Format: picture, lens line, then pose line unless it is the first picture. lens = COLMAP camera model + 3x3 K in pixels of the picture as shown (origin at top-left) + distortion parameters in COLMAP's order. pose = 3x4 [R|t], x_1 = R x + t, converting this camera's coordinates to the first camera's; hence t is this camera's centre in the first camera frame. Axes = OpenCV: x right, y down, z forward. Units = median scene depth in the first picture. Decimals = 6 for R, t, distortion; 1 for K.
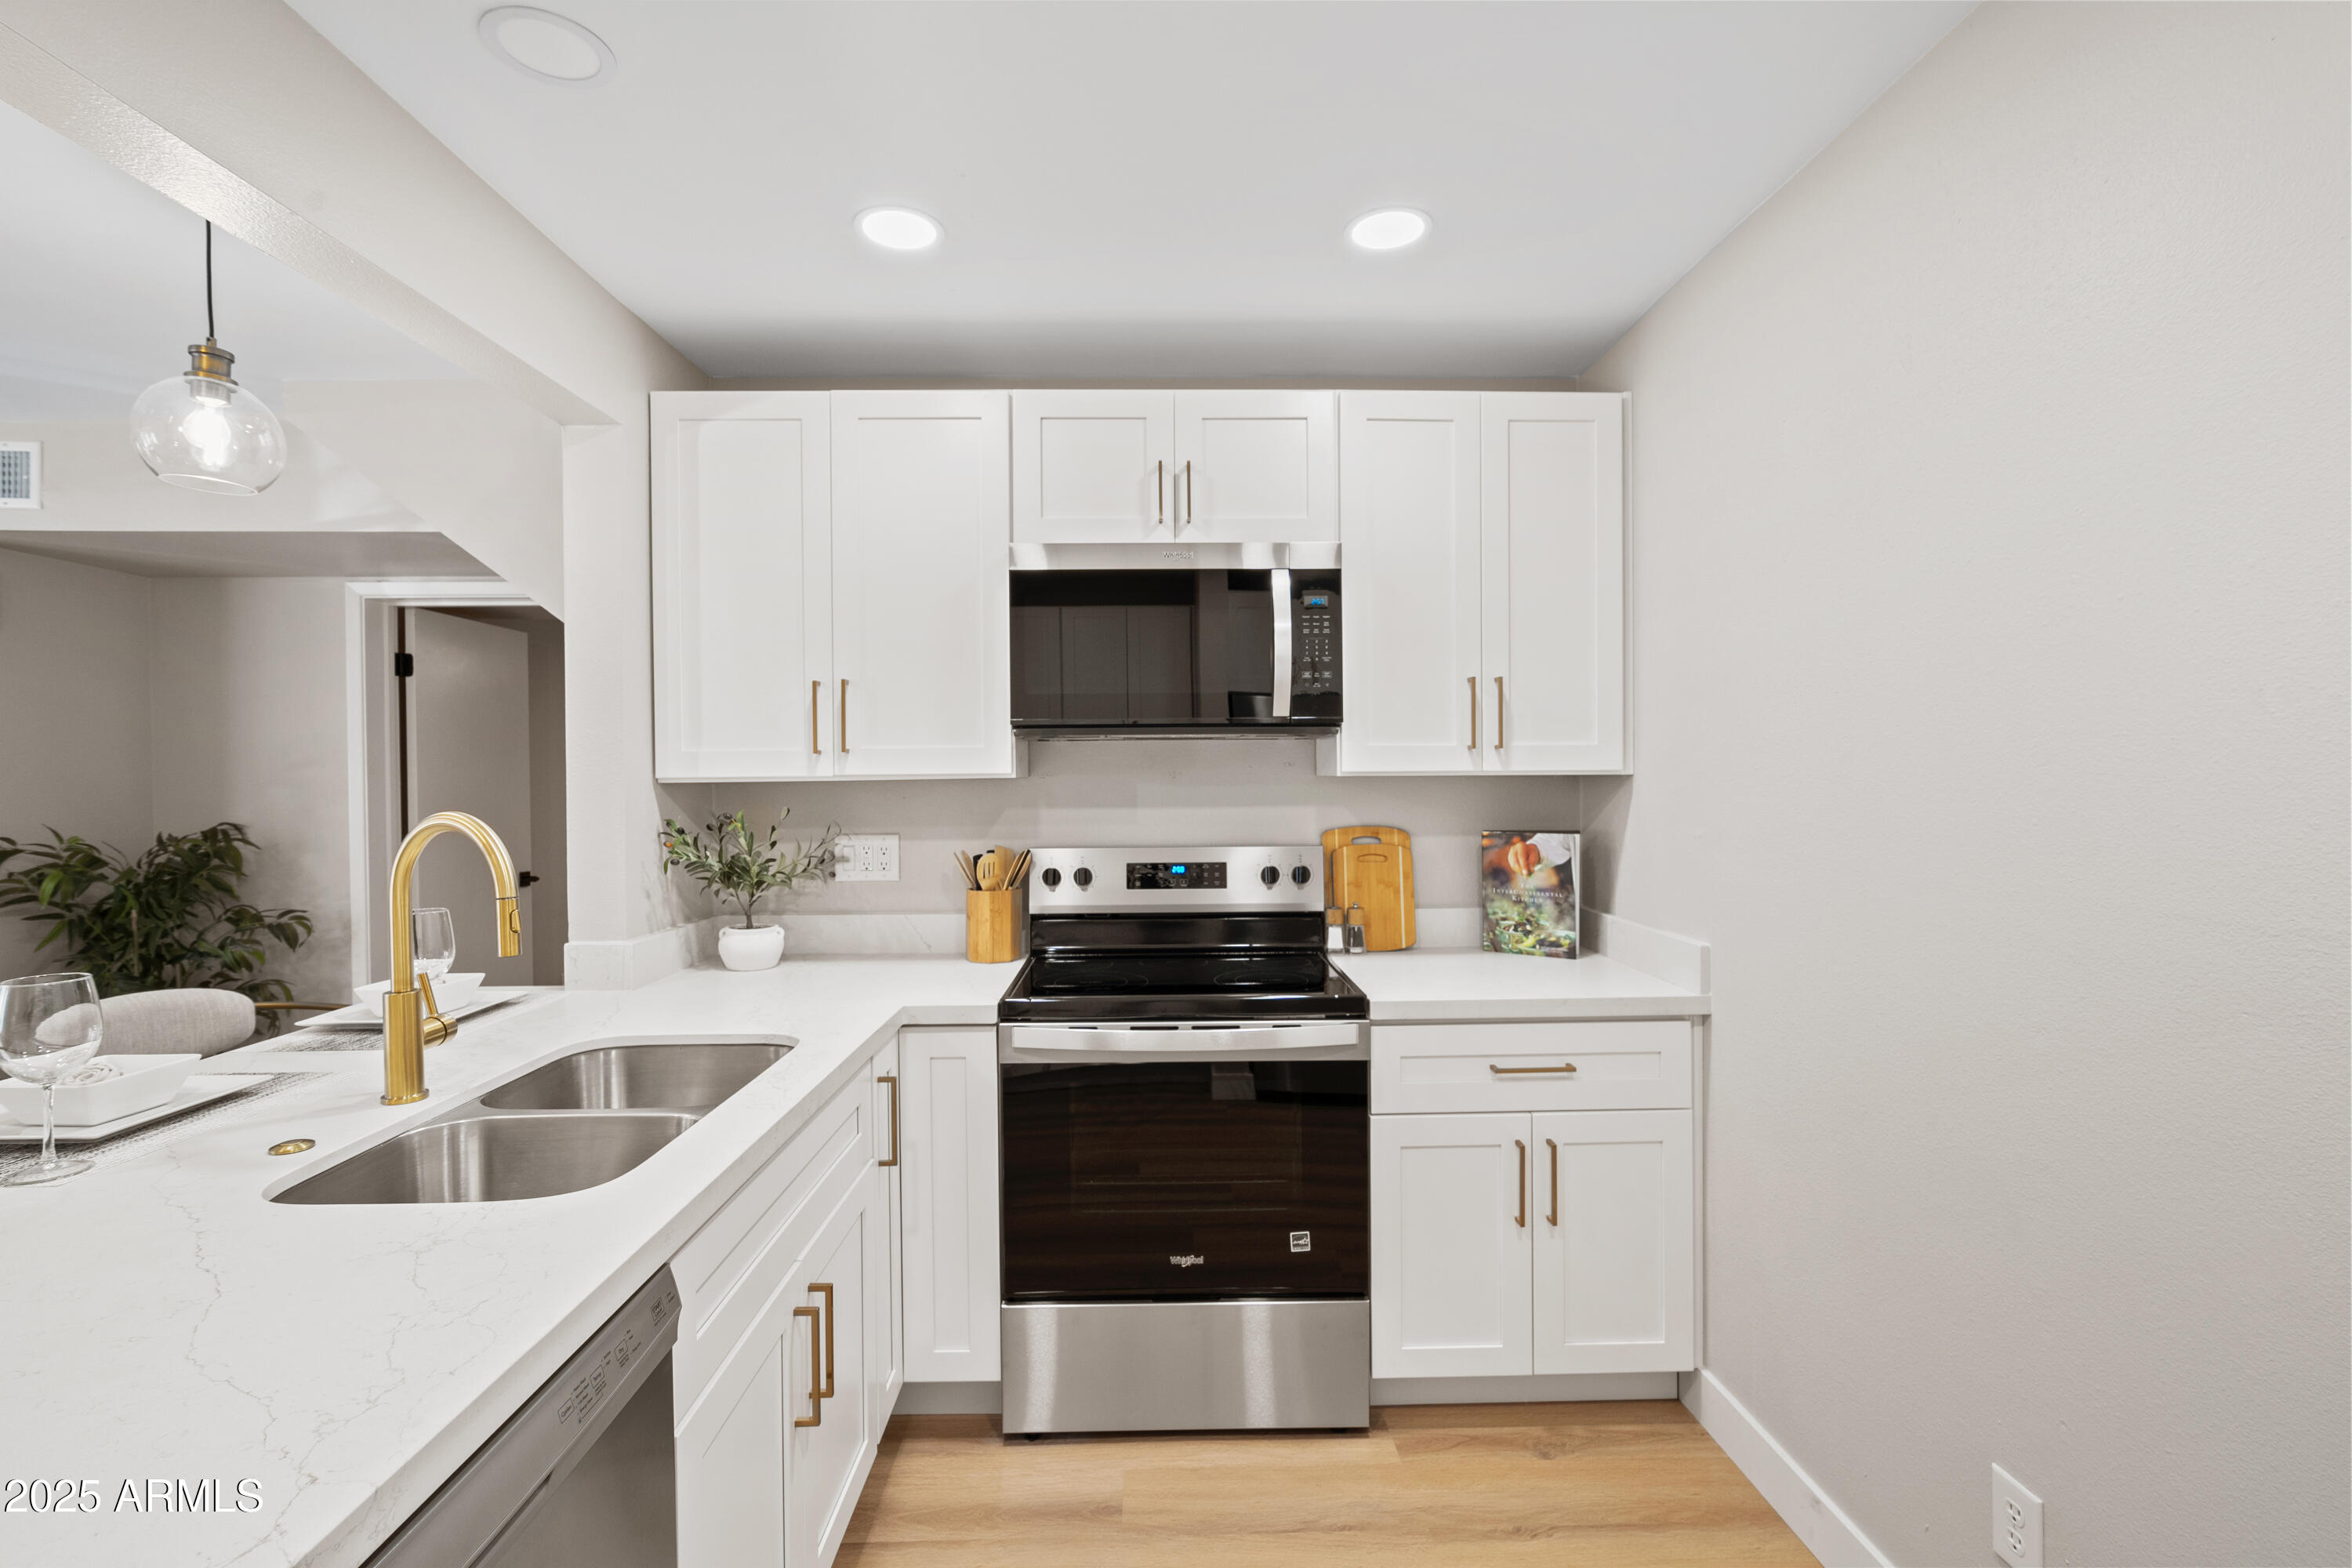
lens RADIAL K [[1083.4, 0, 1138.6], [0, 1083.4, 789.6], [0, 0, 1]] dist [0.027600, 0.000155]
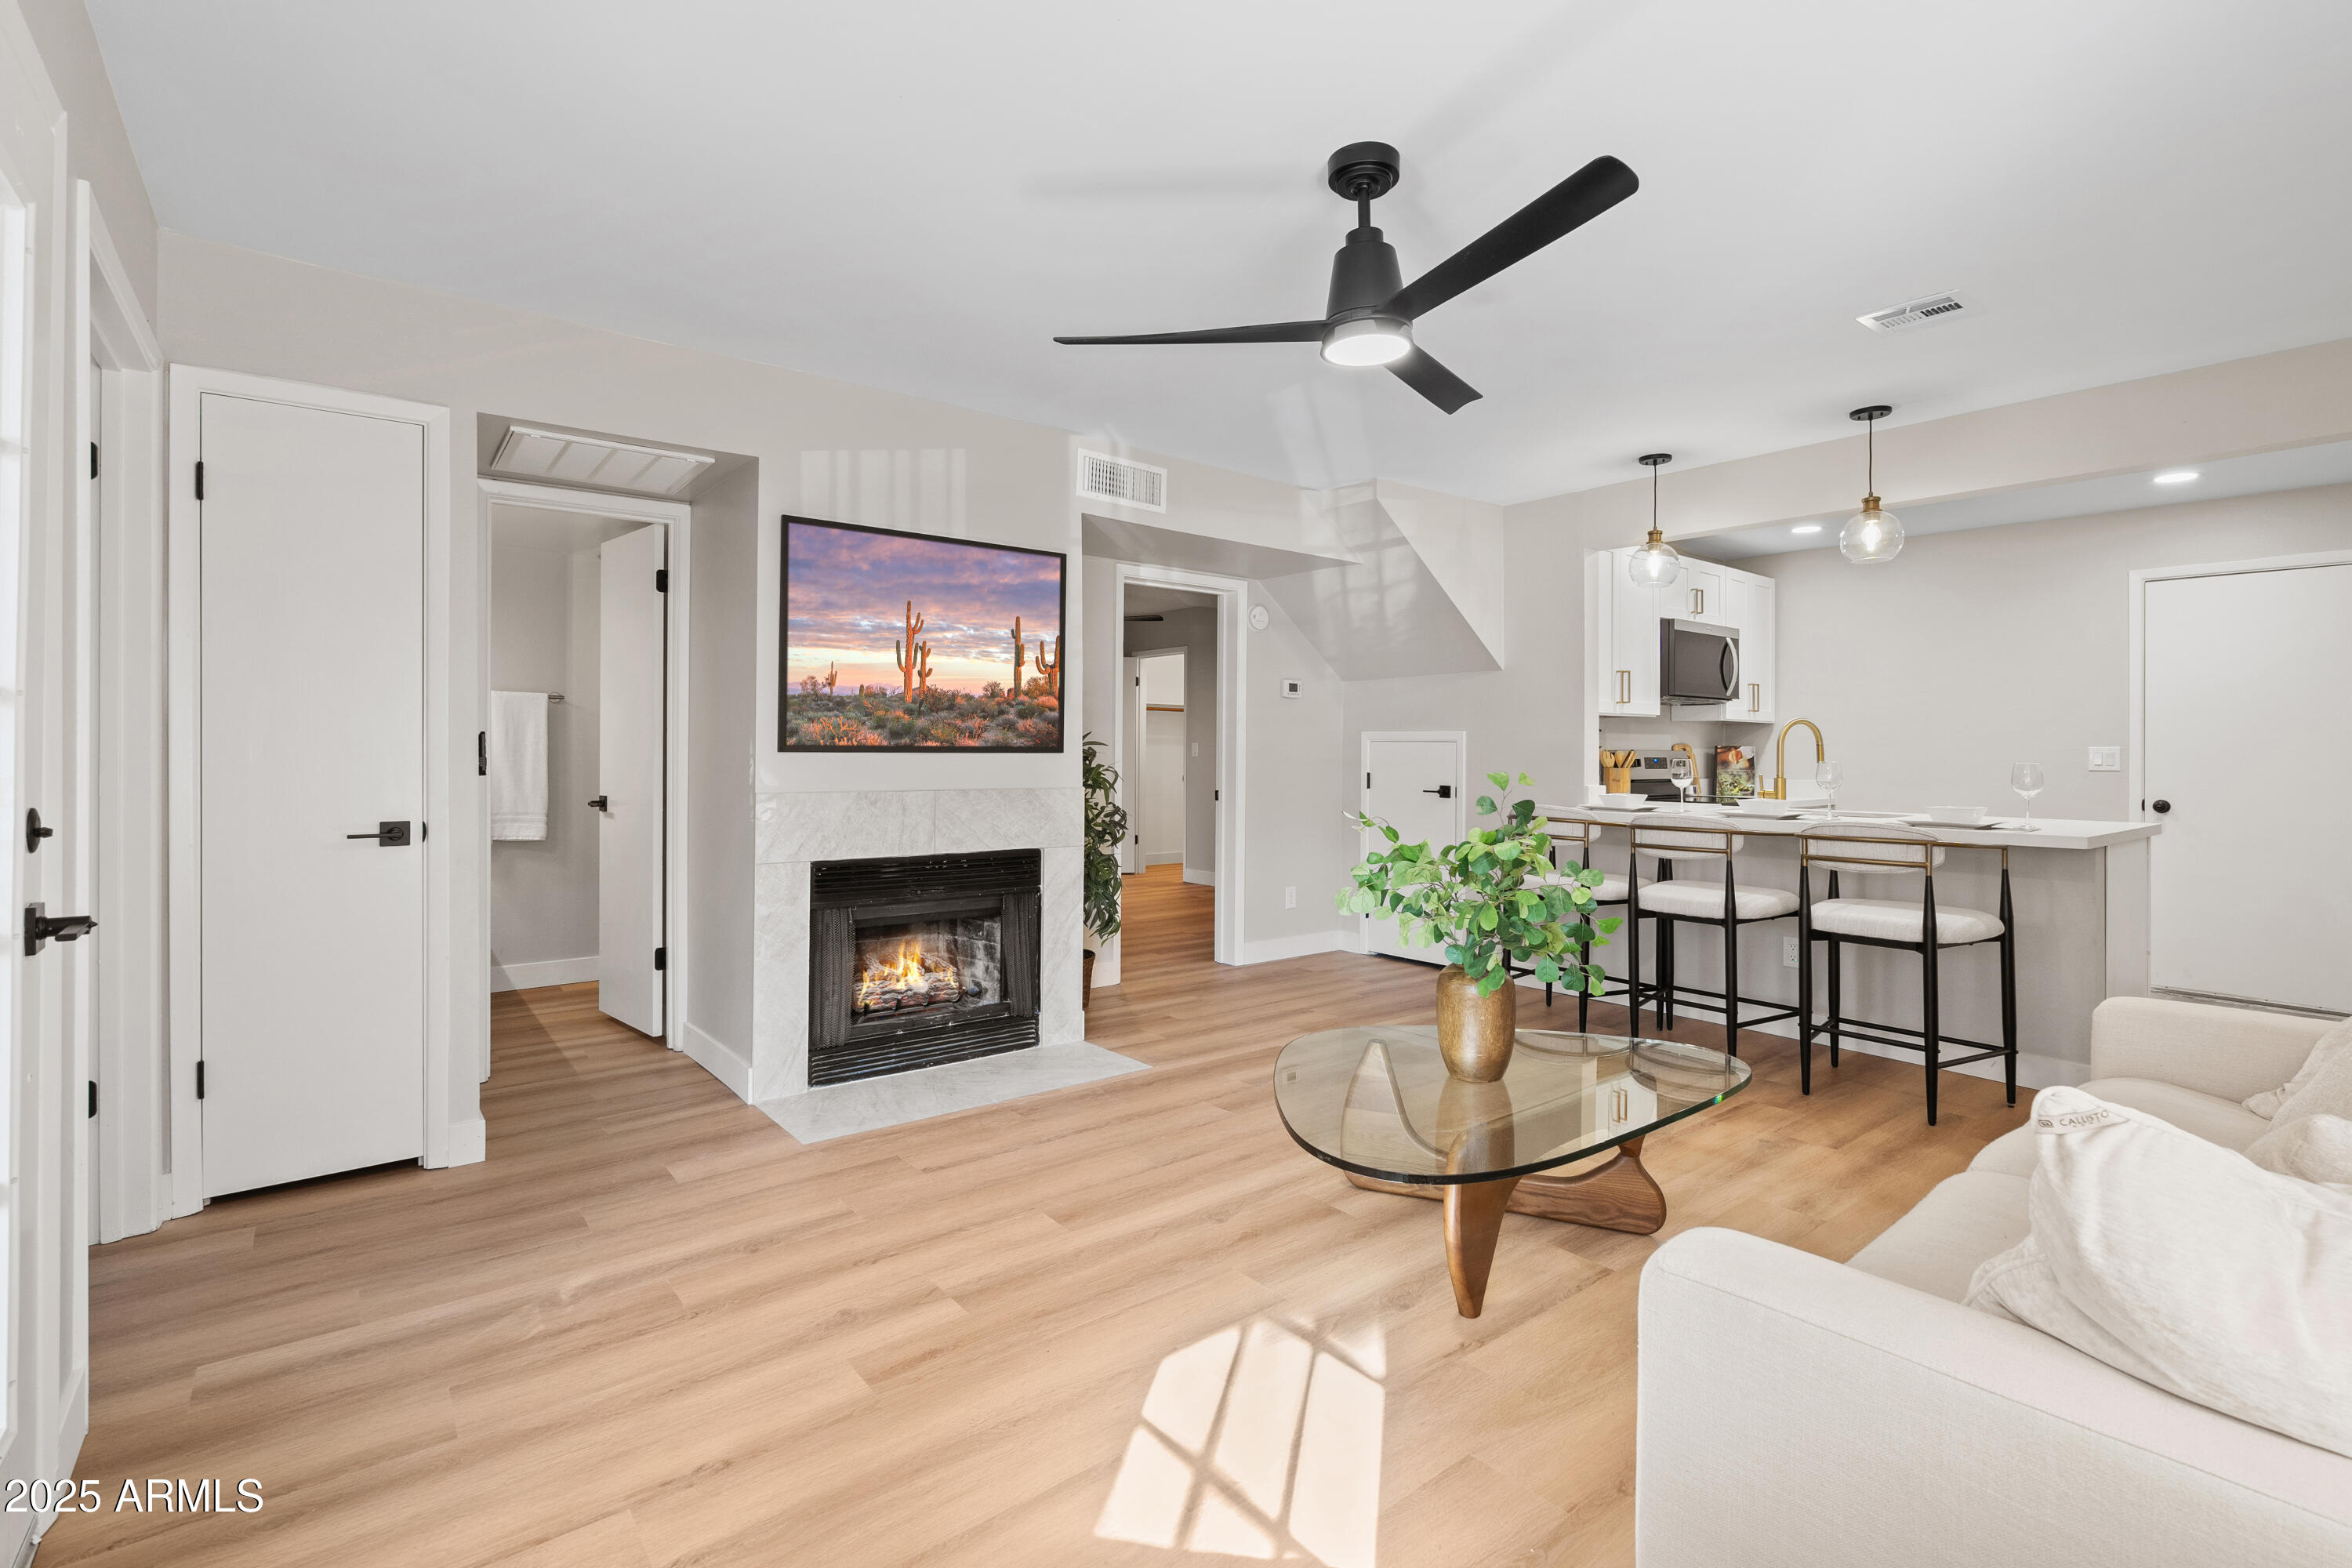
lens RADIAL K [[1086.9, 0, 1169.8], [0, 1086.9, 745.1], [0, 0, 1]] dist [-0.010371, 0.000328]
pose [[0.779726, 0.017572, 0.625874, -2.201370], [-0.005843, 0.999767, -0.020790, 0.095576], [-0.626093, 0.012553, 0.779647, -0.128731]]
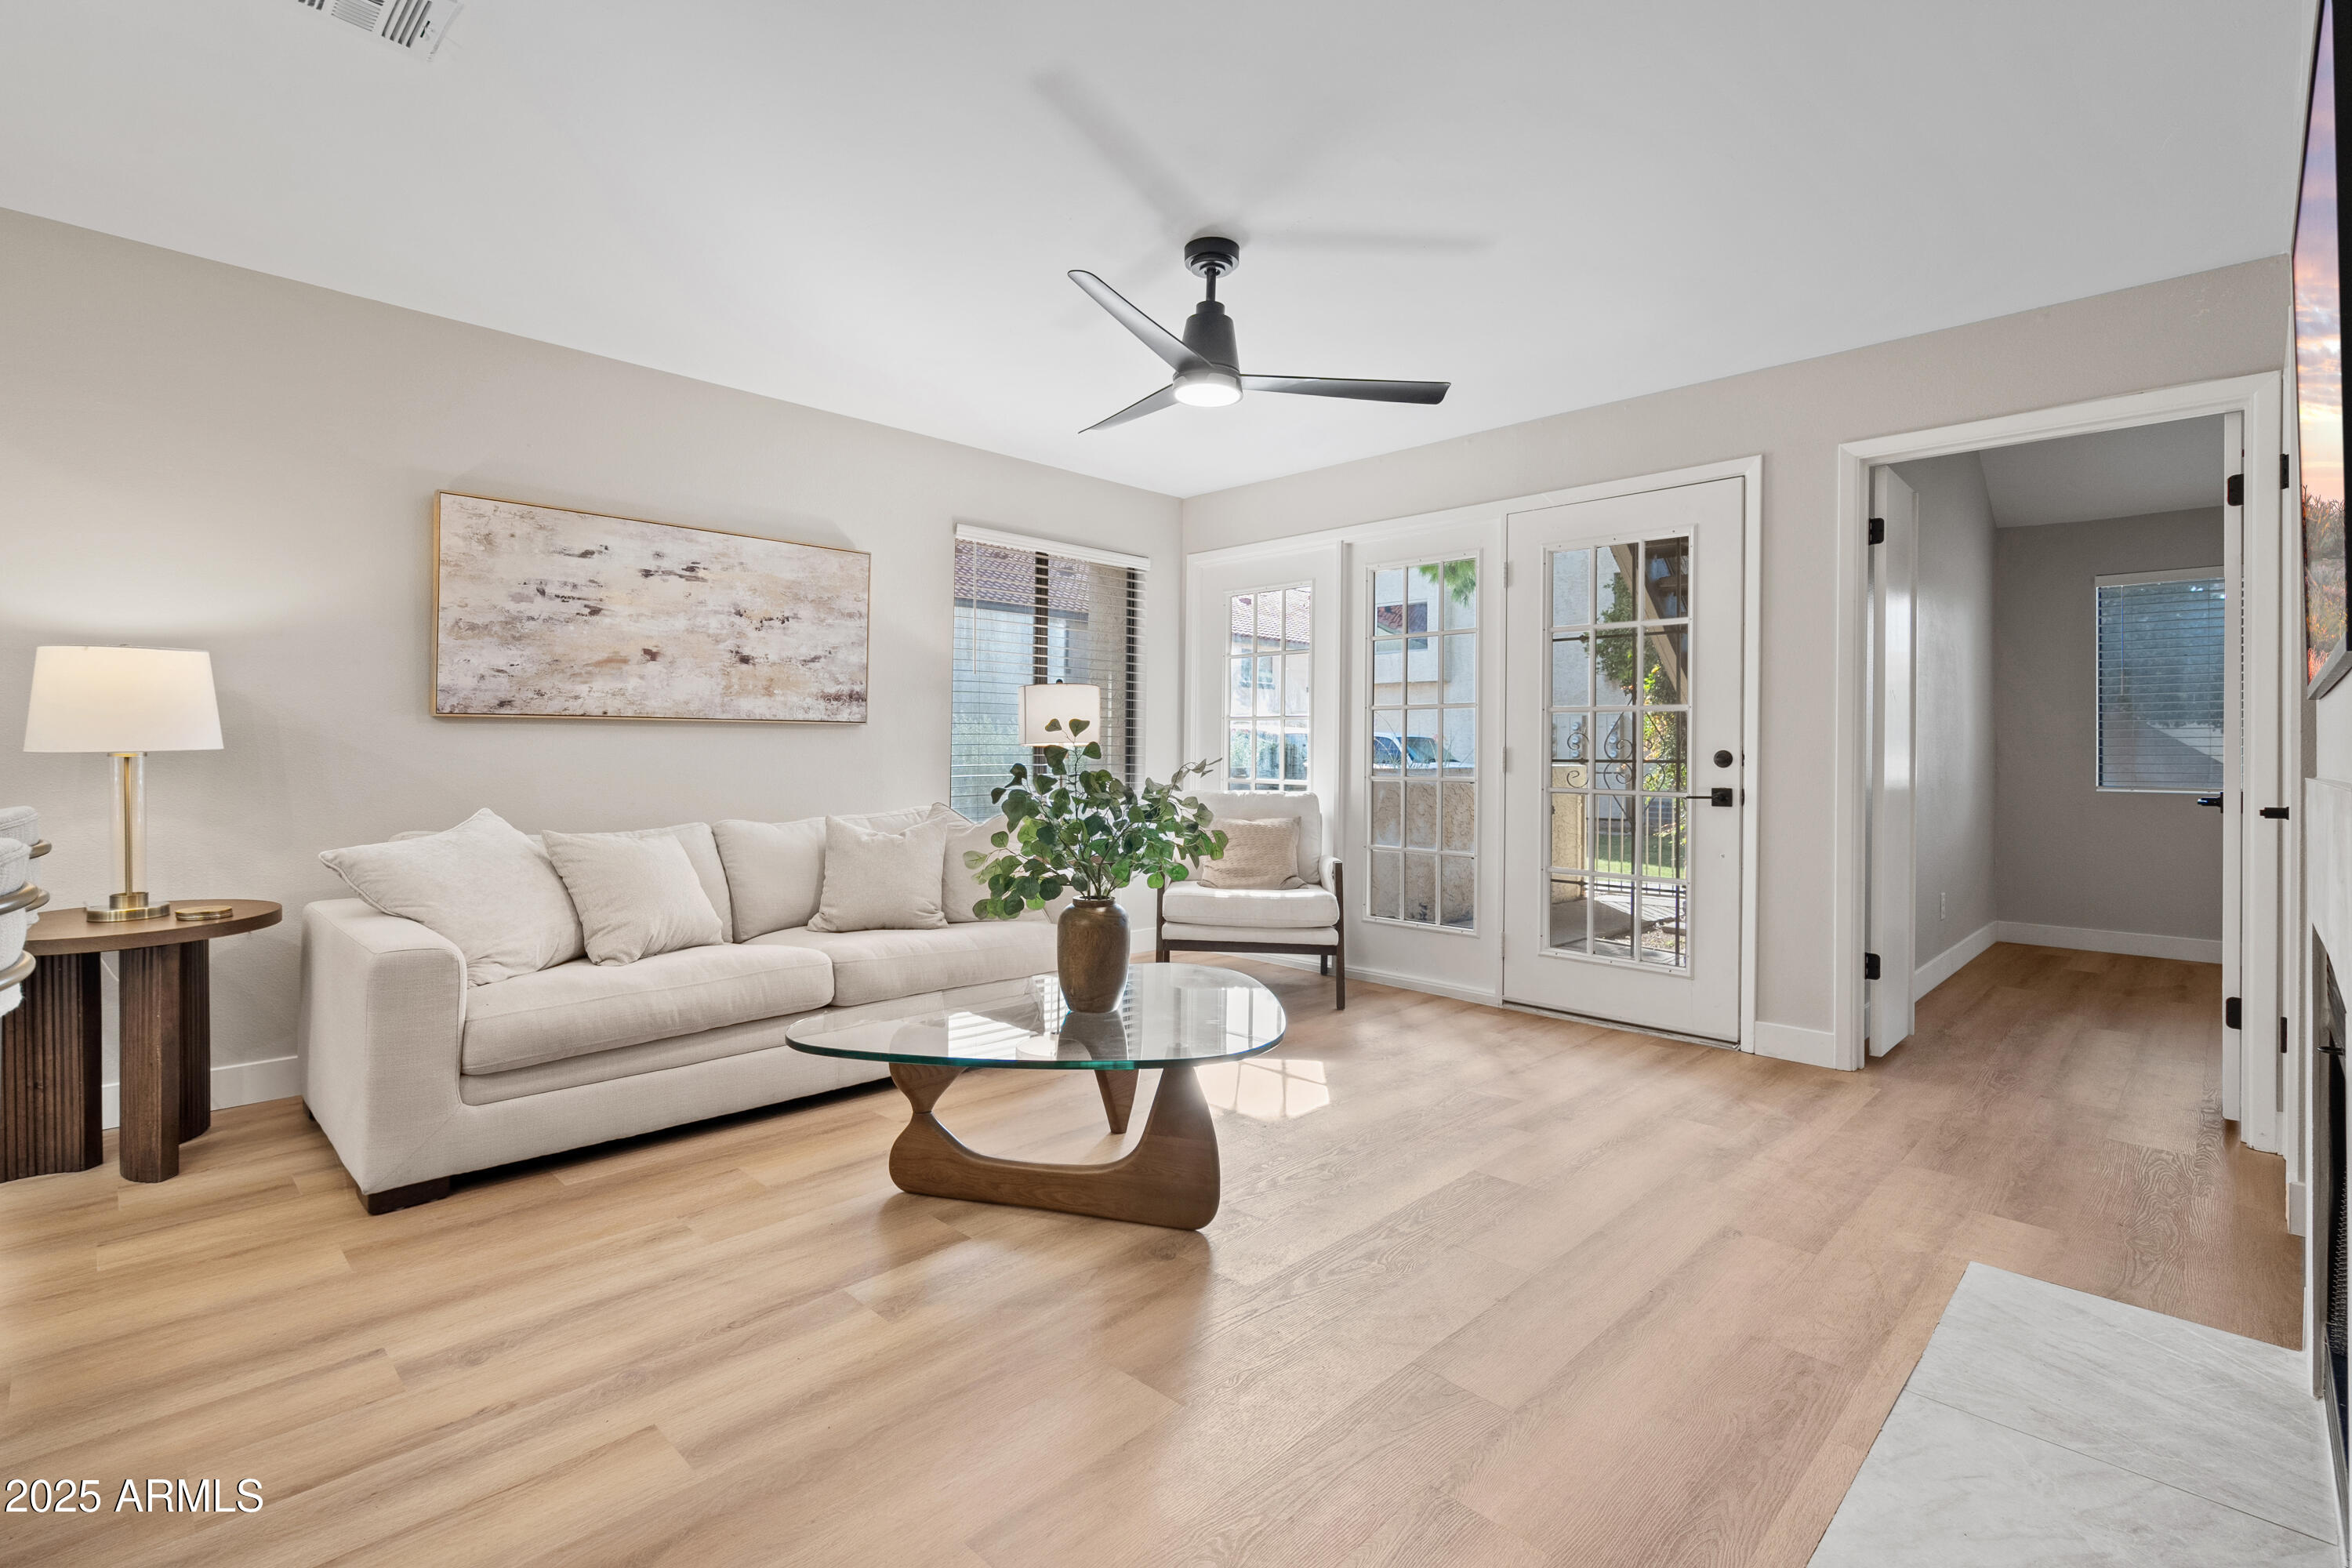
lens RADIAL K [[1070.9, 0, 1156.1], [0, 1070.9, 753.3], [0, 0, 1]] dist [-0.000725, 0.000691]
pose [[-0.707901, 0.004758, -0.706296, -0.773008], [-0.012976, 0.999721, 0.019740, 0.109423], [0.706193, 0.023138, -0.707642, 1.150301]]
